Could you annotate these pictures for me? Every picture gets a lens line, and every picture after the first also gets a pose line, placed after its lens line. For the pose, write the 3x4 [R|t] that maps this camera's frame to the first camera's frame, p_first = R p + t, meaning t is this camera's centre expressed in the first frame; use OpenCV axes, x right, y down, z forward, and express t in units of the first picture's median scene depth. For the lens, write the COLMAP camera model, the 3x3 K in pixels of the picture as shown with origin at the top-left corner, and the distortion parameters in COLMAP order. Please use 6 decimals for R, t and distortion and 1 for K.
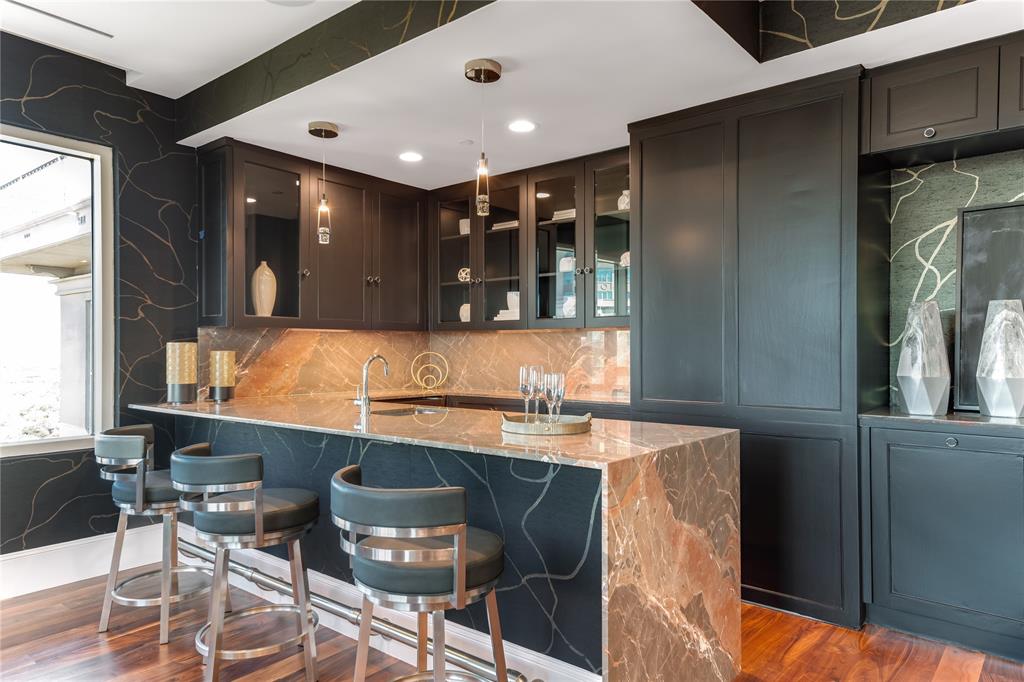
lens RADIAL K [[661.8, 0, 513.8], [0, 661.8, 344.9], [0, 0, 1]] dist [0.032906, -0.002076]
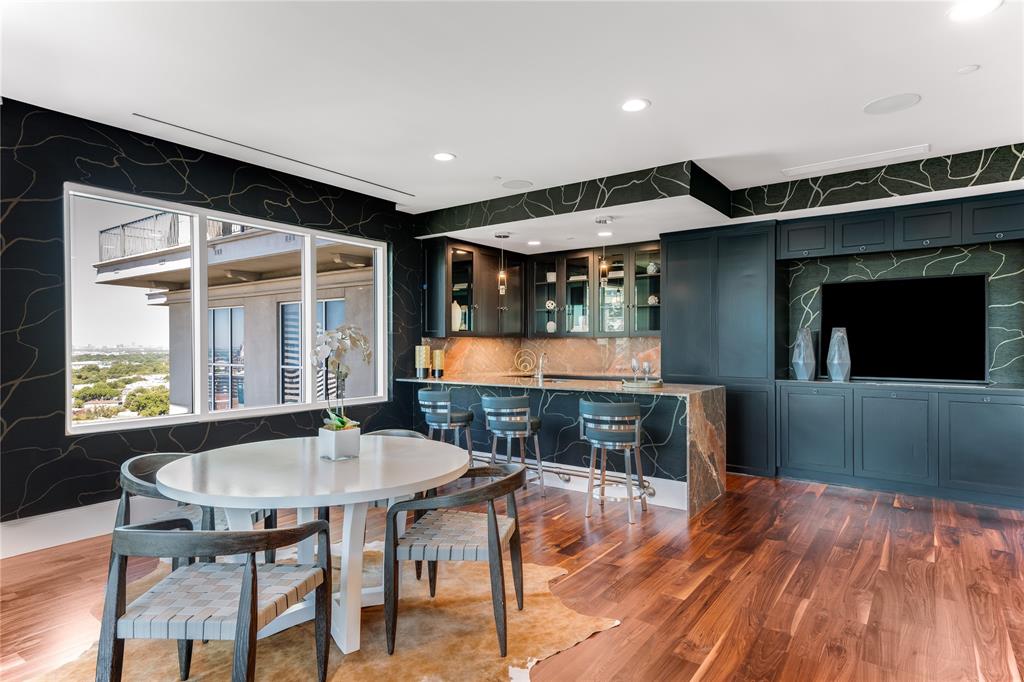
lens RADIAL K [[554.2, 0, 510.2], [0, 554.2, 342.6], [0, 0, 1]] dist [-0.000134, 0.000339]
pose [[0.998812, -0.000501, 0.048733, -0.373984], [0.000301, 0.999992, 0.004105, -0.021318], [-0.048735, -0.004085, 0.998803, -0.654340]]
